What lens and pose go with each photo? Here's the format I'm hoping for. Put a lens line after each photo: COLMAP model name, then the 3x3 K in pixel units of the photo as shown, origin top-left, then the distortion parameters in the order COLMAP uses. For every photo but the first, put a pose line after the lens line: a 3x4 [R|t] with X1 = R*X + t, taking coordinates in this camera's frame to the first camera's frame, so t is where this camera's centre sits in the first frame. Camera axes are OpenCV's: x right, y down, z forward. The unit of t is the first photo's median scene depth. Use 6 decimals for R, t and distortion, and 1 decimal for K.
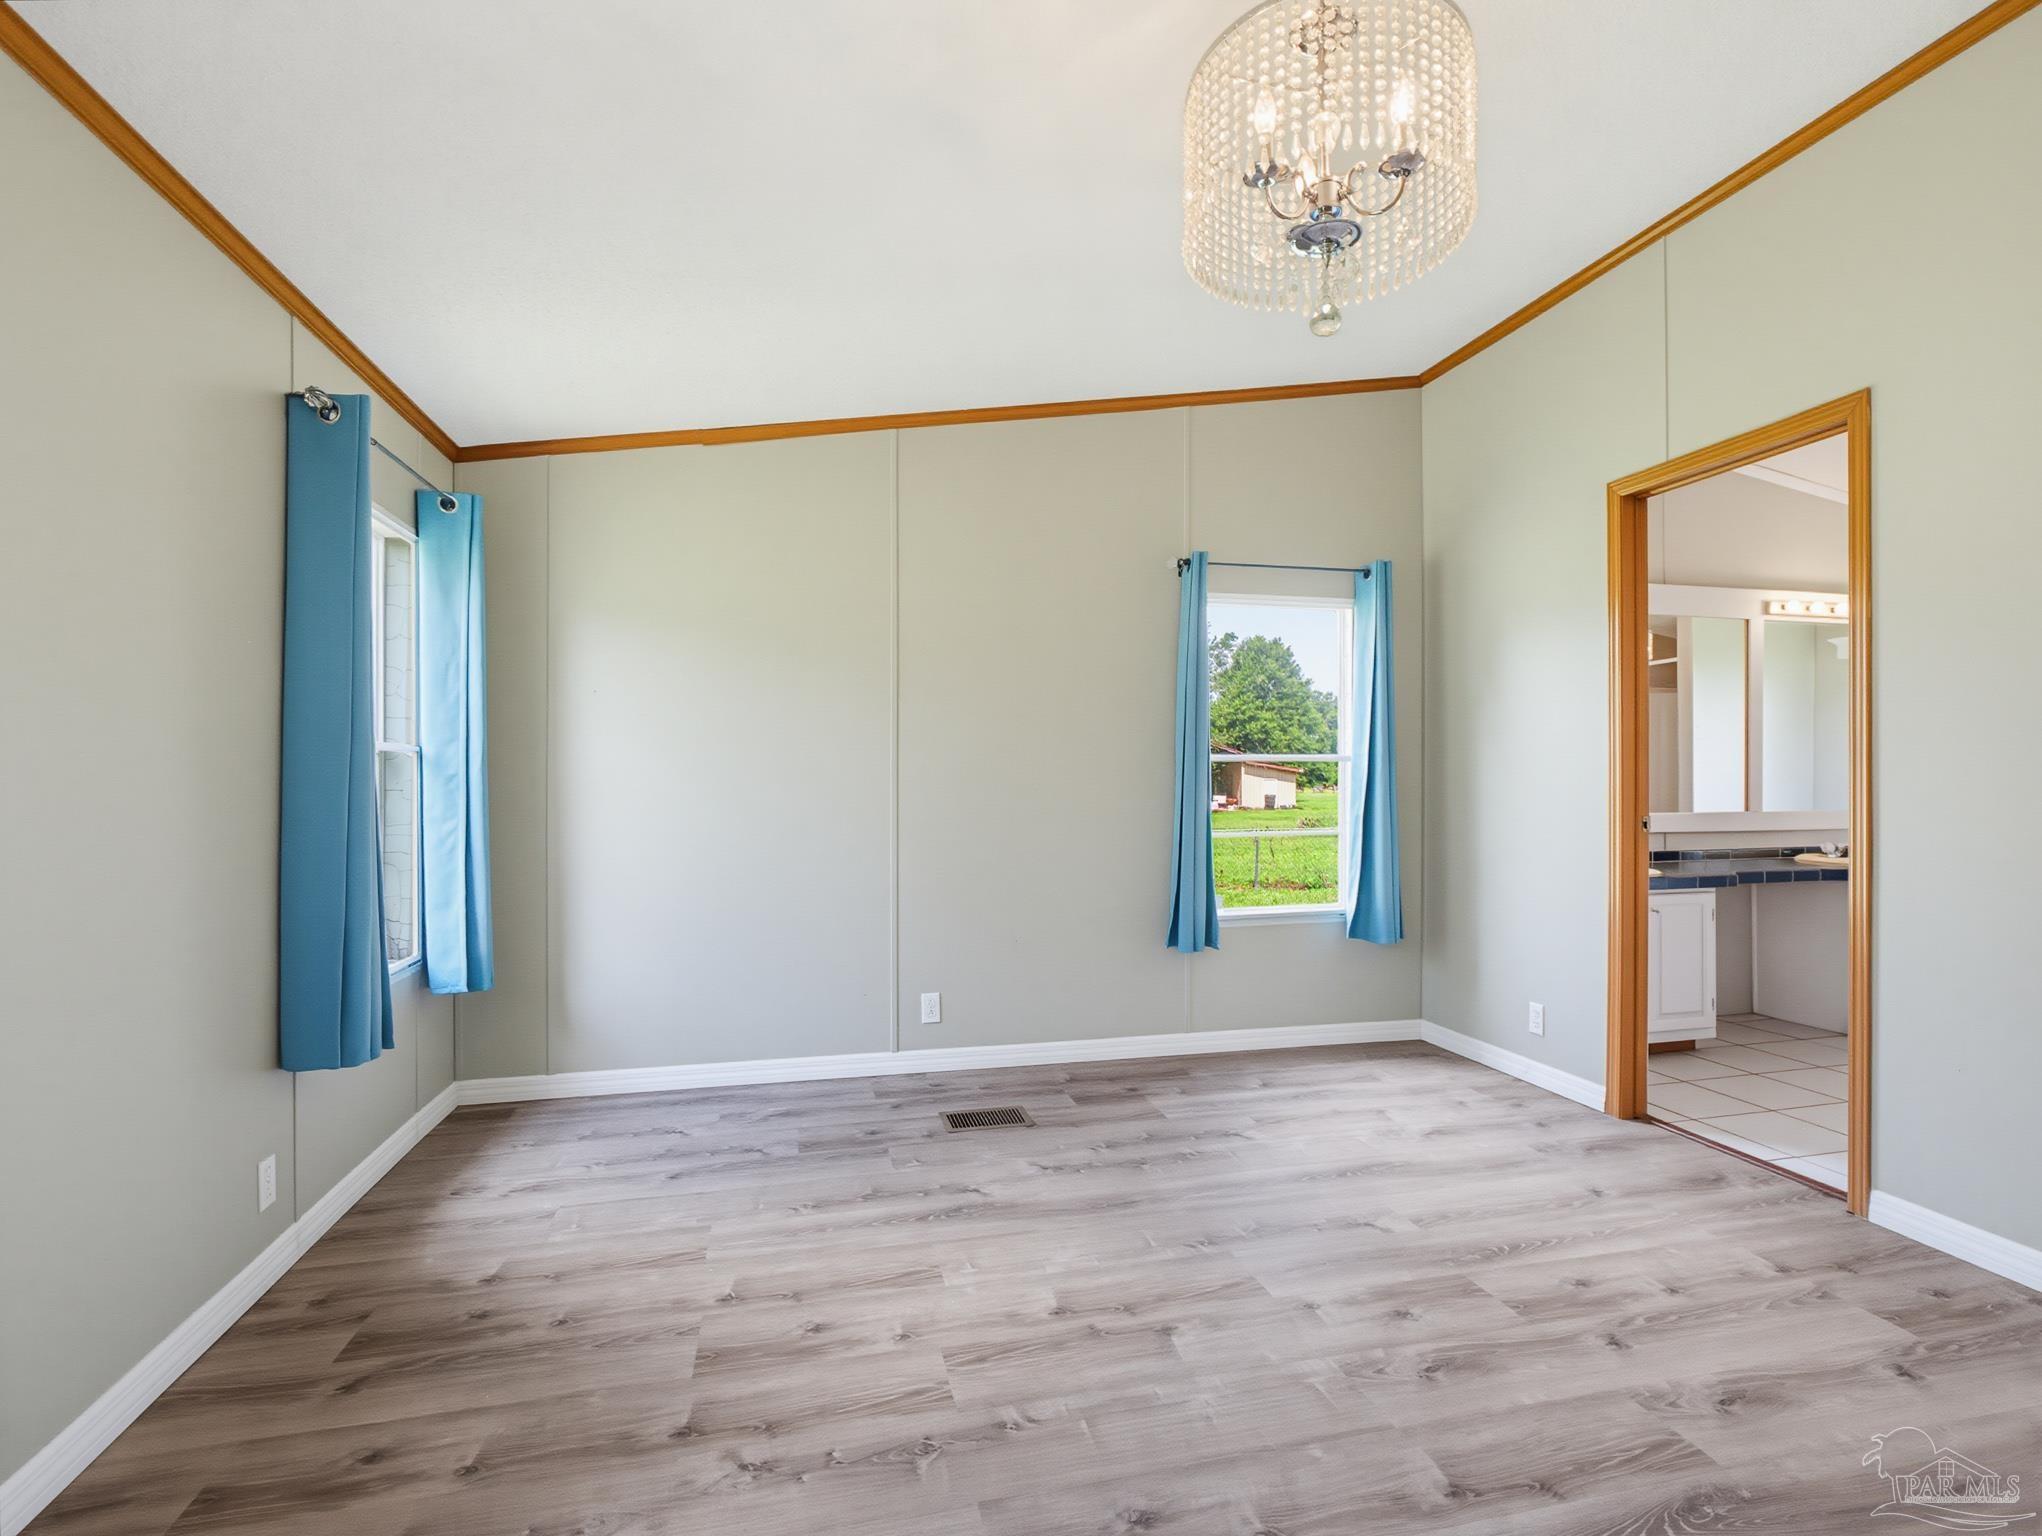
lens RADIAL K [[974.8, 0, 1029.4], [0, 974.8, 771.8], [0, 0, 1]] dist [-0.003410, 0.000102]
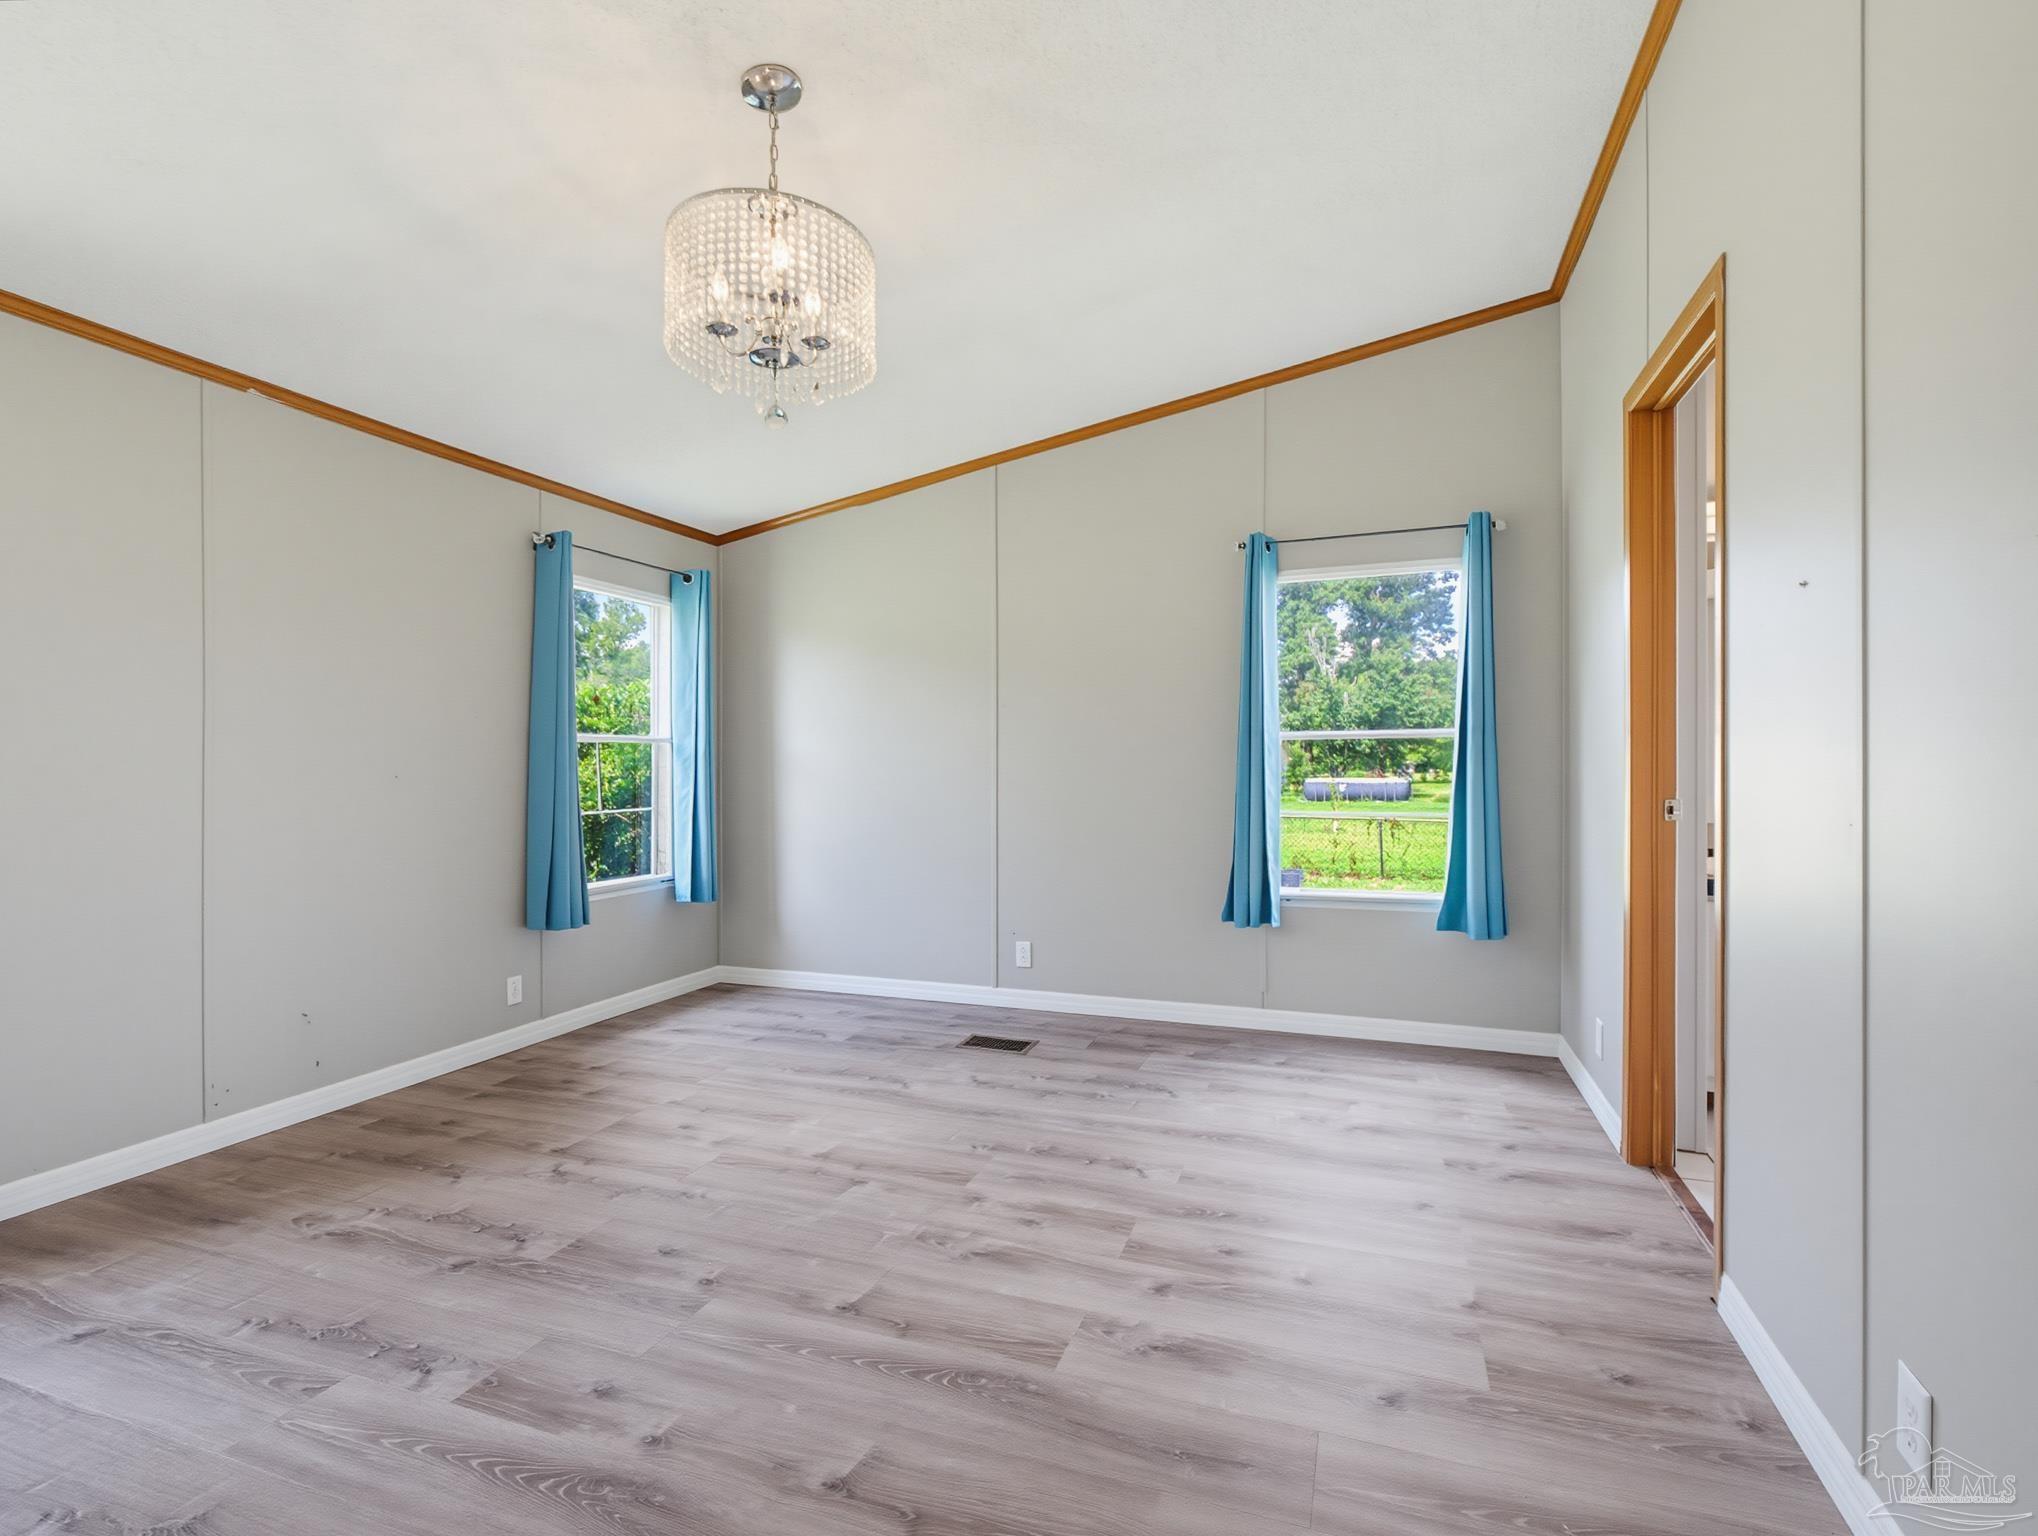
lens RADIAL K [[966.7, 0, 1019.0], [0, 966.7, 768.0], [0, 0, 1]] dist [-0.002671, 0.000066]
pose [[0.836822, -0.000213, -0.547474, 0.687202], [0.008205, 0.999892, 0.012152, 0.003959], [0.547413, -0.014661, 0.836734, 0.030288]]
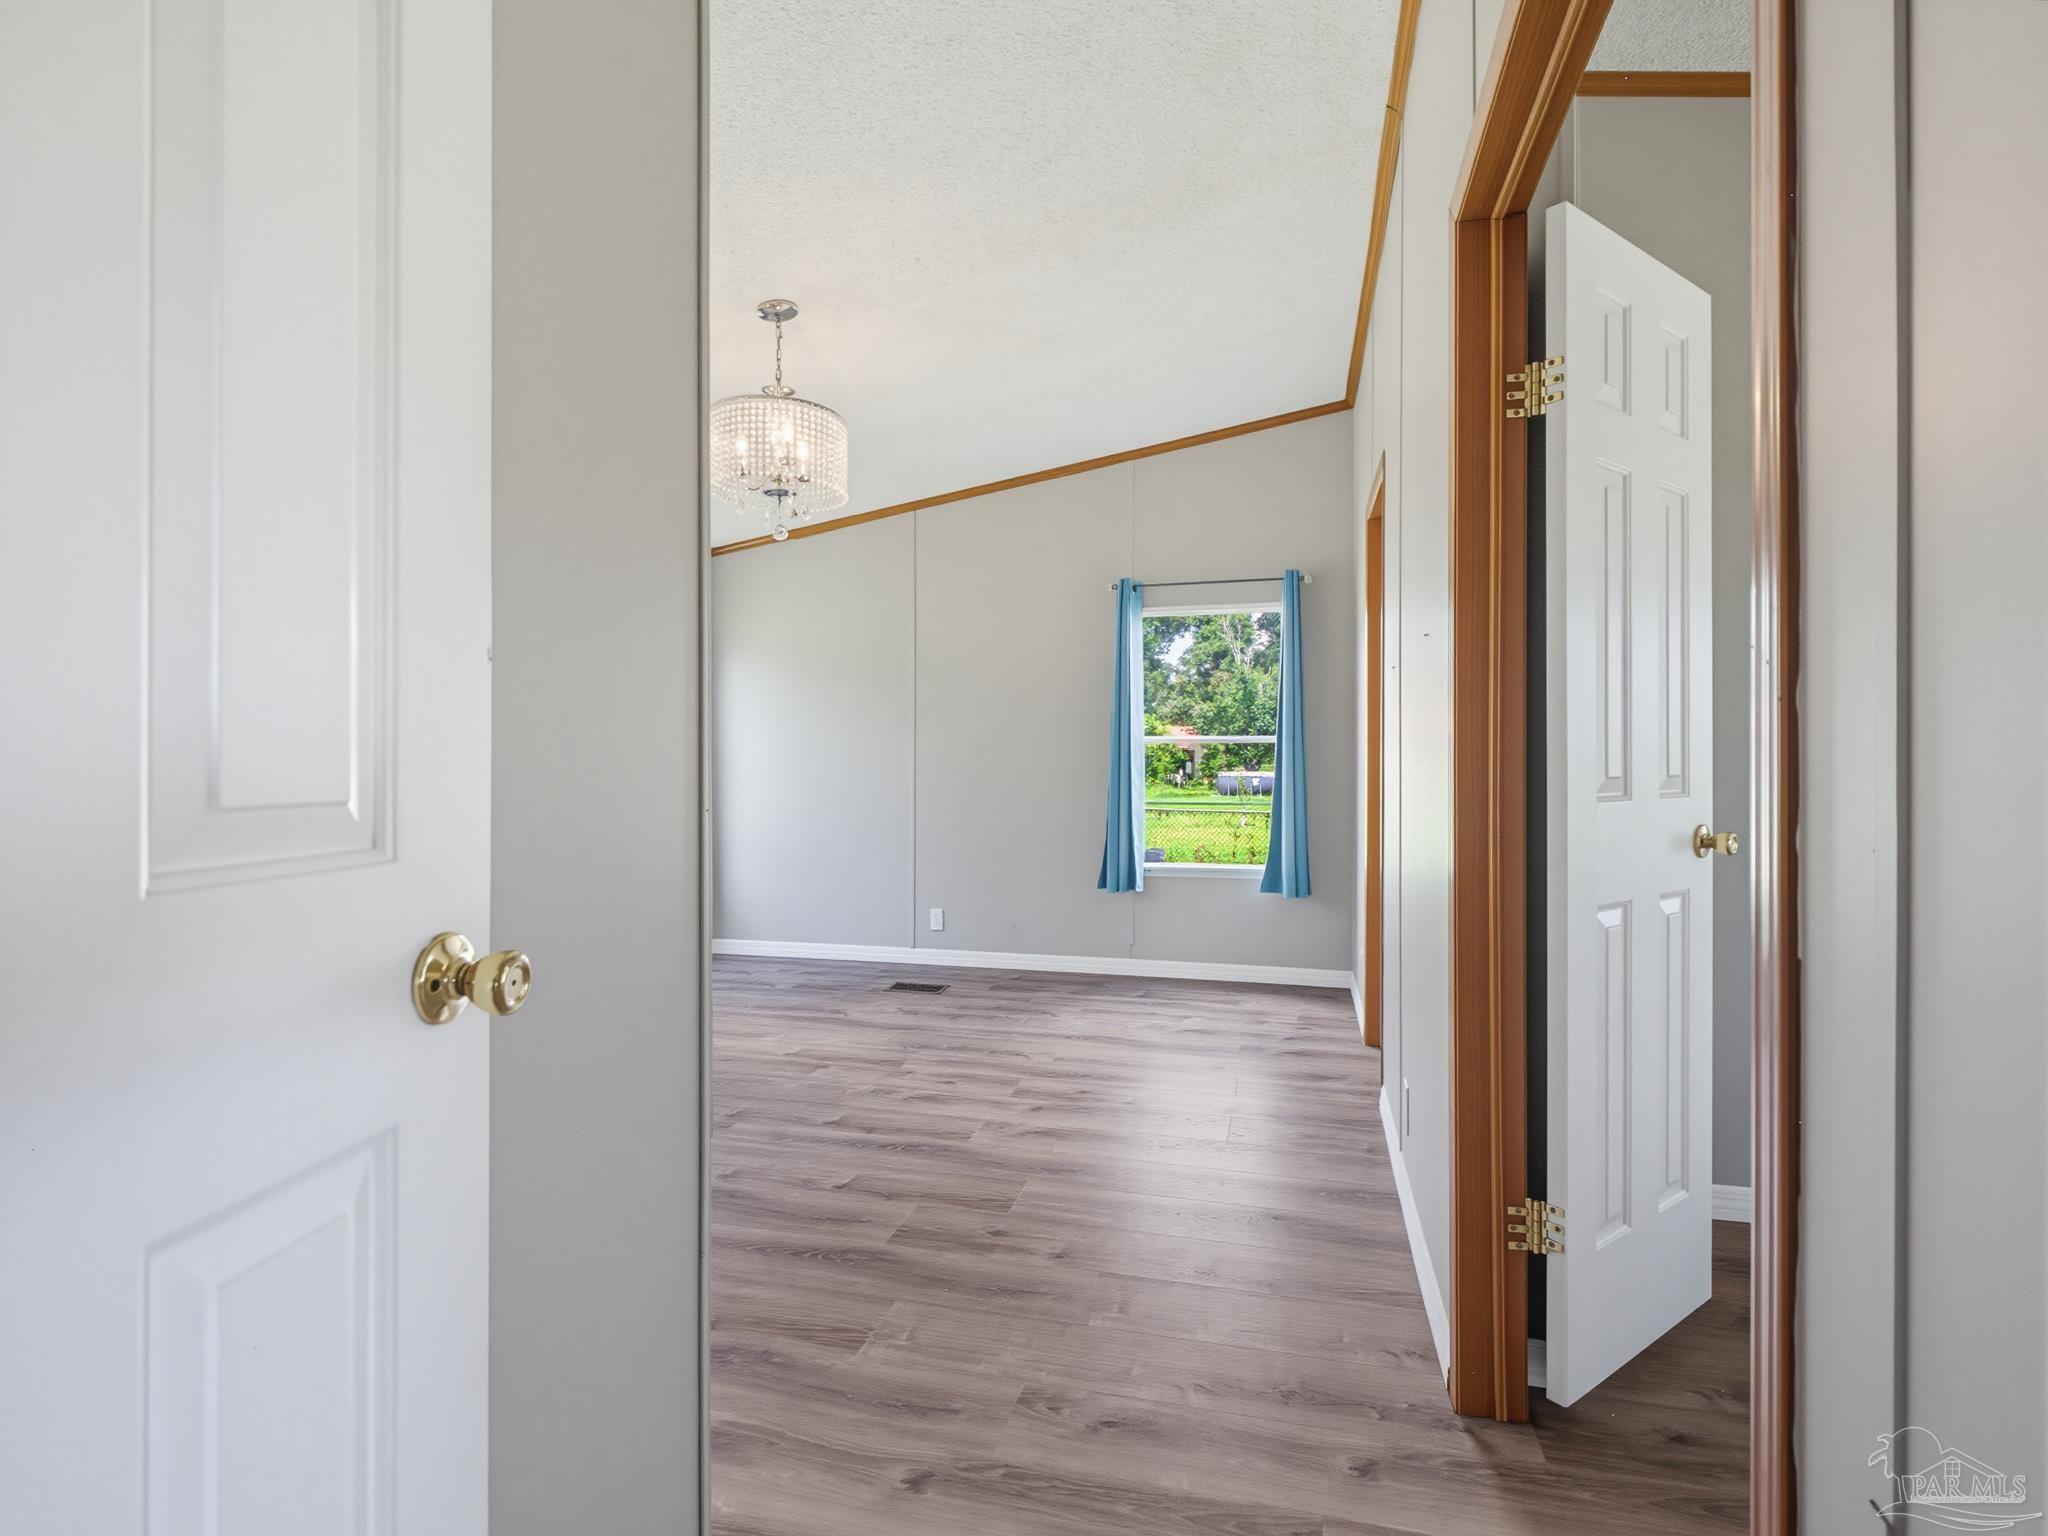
lens RADIAL K [[1032.4, 0, 1016.8], [0, 1032.4, 763.0], [0, 0, 1]] dist [-0.020854, -0.000322]
pose [[0.884102, 0.003512, -0.467281, 0.900041], [0.004314, 0.999868, 0.015676, -0.010483], [0.467274, -0.015875, 0.883970, -0.338858]]
